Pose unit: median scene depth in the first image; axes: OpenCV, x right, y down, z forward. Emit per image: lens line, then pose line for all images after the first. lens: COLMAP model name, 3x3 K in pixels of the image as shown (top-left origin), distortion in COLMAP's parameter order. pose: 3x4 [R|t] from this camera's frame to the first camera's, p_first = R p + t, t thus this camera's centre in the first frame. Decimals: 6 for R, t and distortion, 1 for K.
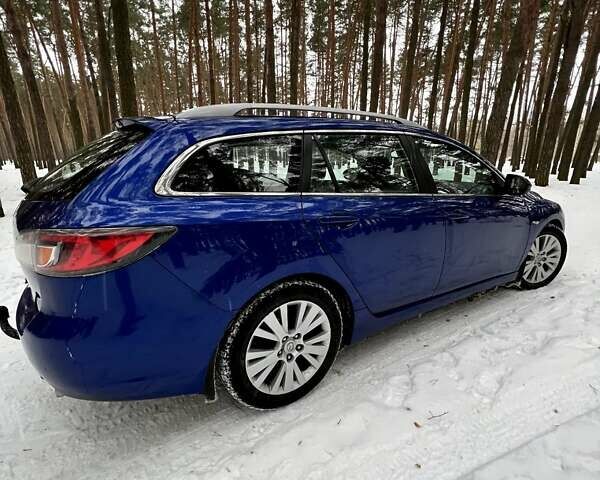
lens RADIAL K [[315.3, 0, 300.0], [0, 315.3, 240.0], [0, 0, 1]] dist [0.003597, -0.000418]
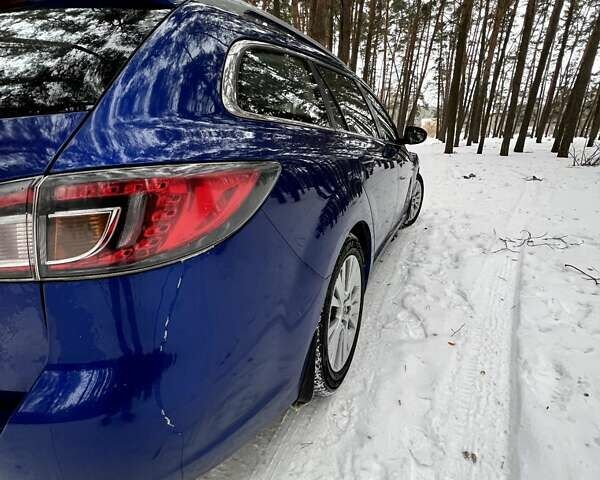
lens RADIAL K [[315.3, 0, 300.0], [0, 315.3, 240.0], [0, 0, 1]] dist [0.003597, -0.000418]
pose [[0.840018, -0.177664, 0.512645, -0.472222], [0.146026, 0.984034, 0.101752, 0.037079], [-0.522538, -0.010614, 0.852550, 0.290905]]
